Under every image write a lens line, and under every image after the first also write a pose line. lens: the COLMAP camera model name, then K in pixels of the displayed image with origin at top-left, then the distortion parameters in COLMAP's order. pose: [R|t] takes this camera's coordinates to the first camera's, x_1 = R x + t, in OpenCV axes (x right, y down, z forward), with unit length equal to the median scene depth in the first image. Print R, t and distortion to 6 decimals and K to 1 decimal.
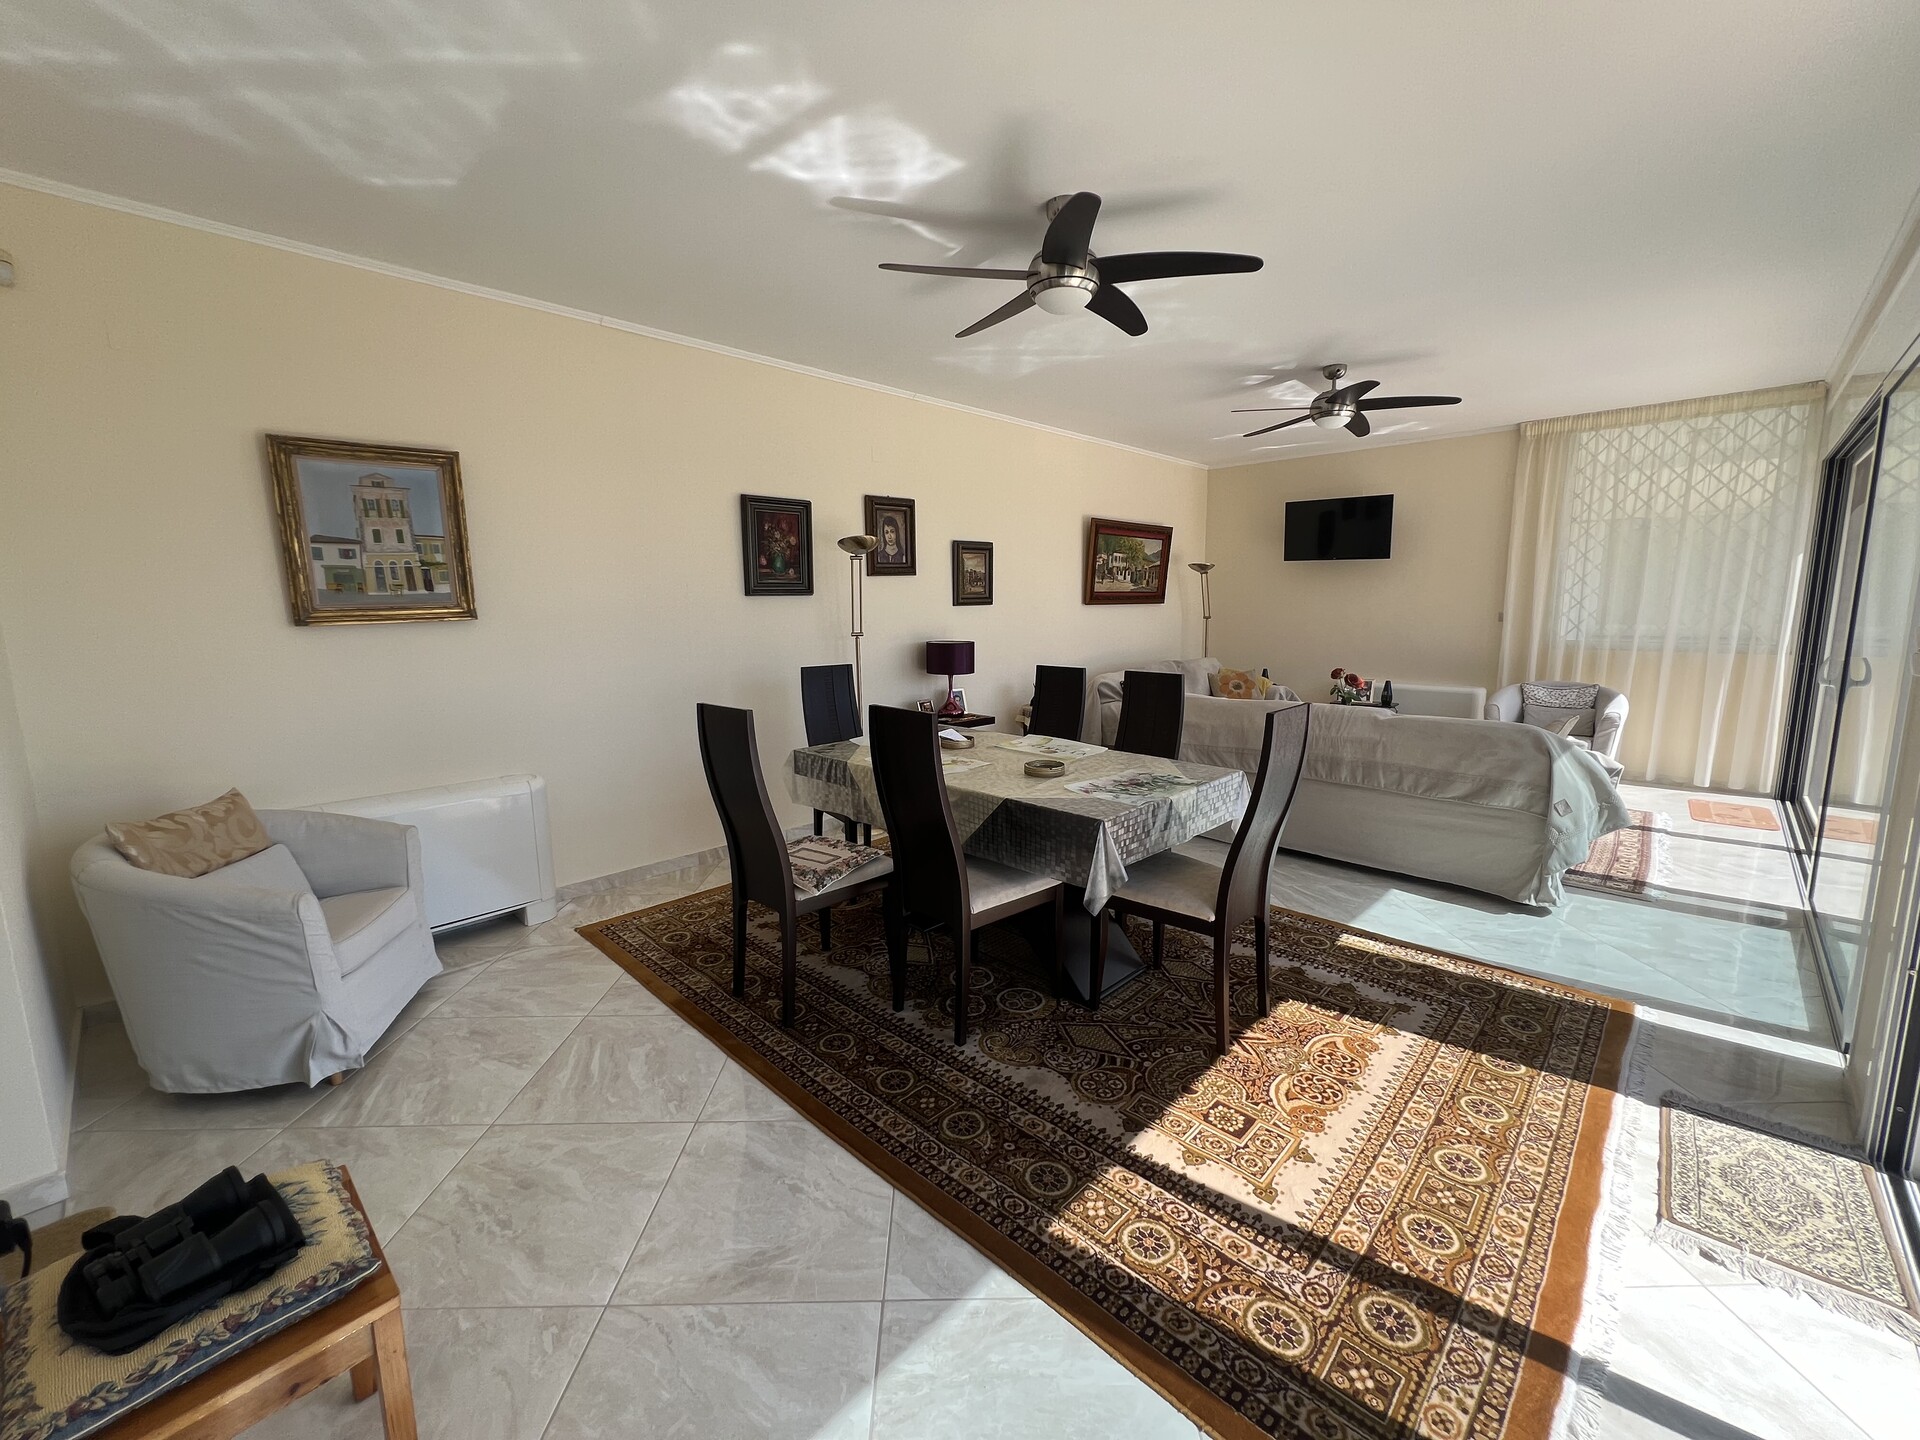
lens RADIAL K [[772.7, 0, 958.4], [0, 772.7, 721.4], [0, 0, 1]] dist [-0.007831, 0.000219]
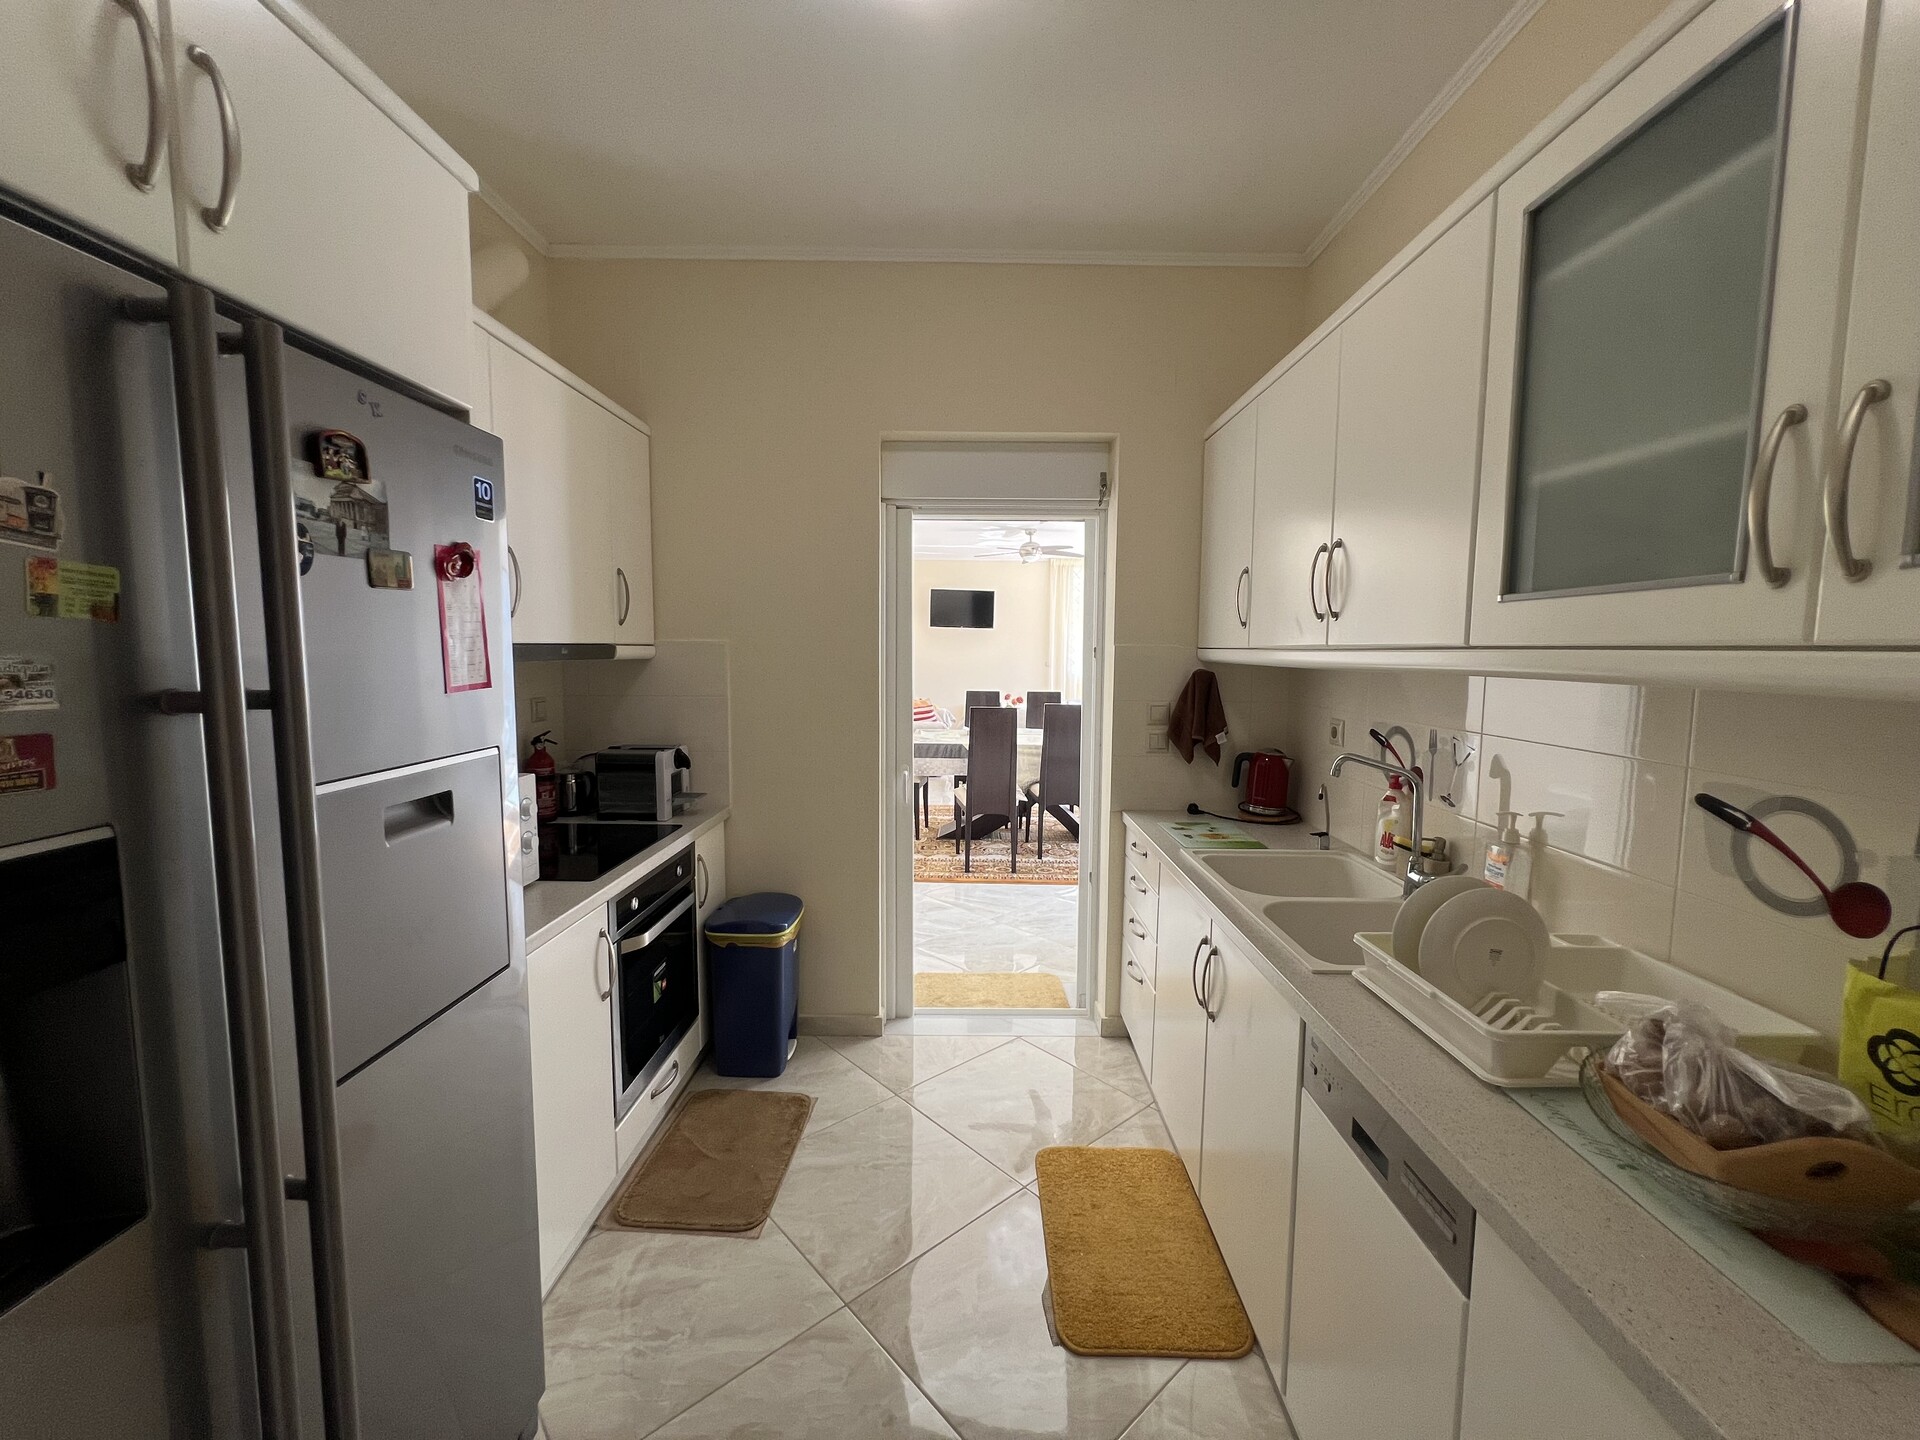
lens RADIAL K [[772.7, 0, 948.1], [0, 772.7, 718.9], [0, 0, 1]] dist [-0.007831, 0.000219]
pose [[0.734742, -0.044348, 0.676896, -1.017154], [0.087300, 0.995745, -0.029522, 0.033158], [-0.672706, 0.080784, 0.735487, -0.212741]]
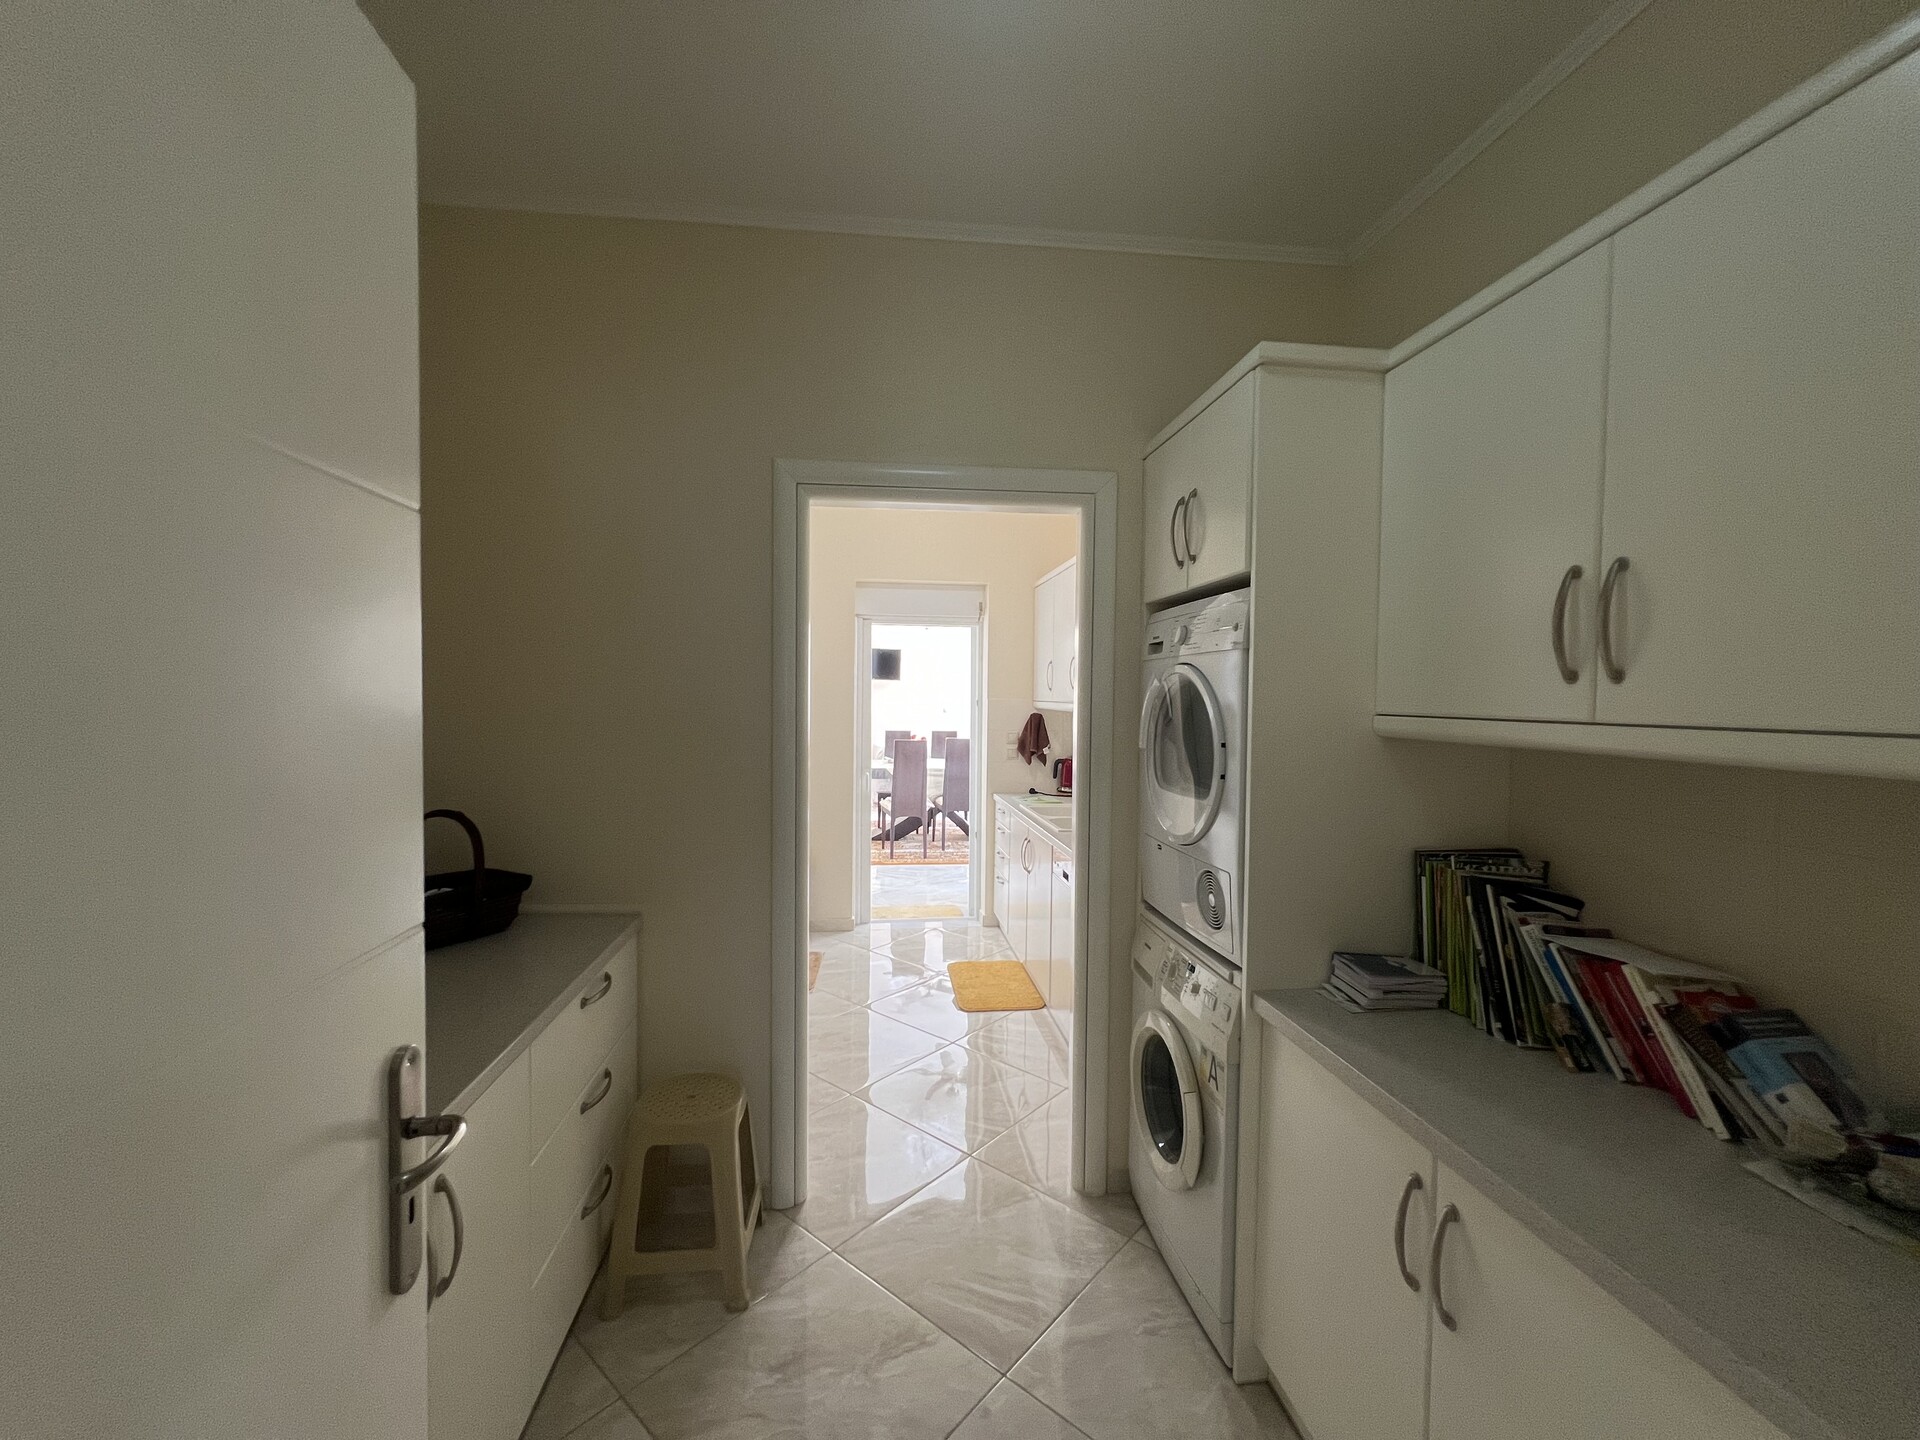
lens RADIAL K [[772.7, 0, 958.0], [0, 772.7, 719.7], [0, 0, 1]] dist [-0.007831, 0.000219]
pose [[0.627182, -0.003783, 0.778864, -1.393994], [0.099798, 0.992136, -0.075544, 0.077190], [-0.772453, 0.125109, 0.622627, -0.510740]]
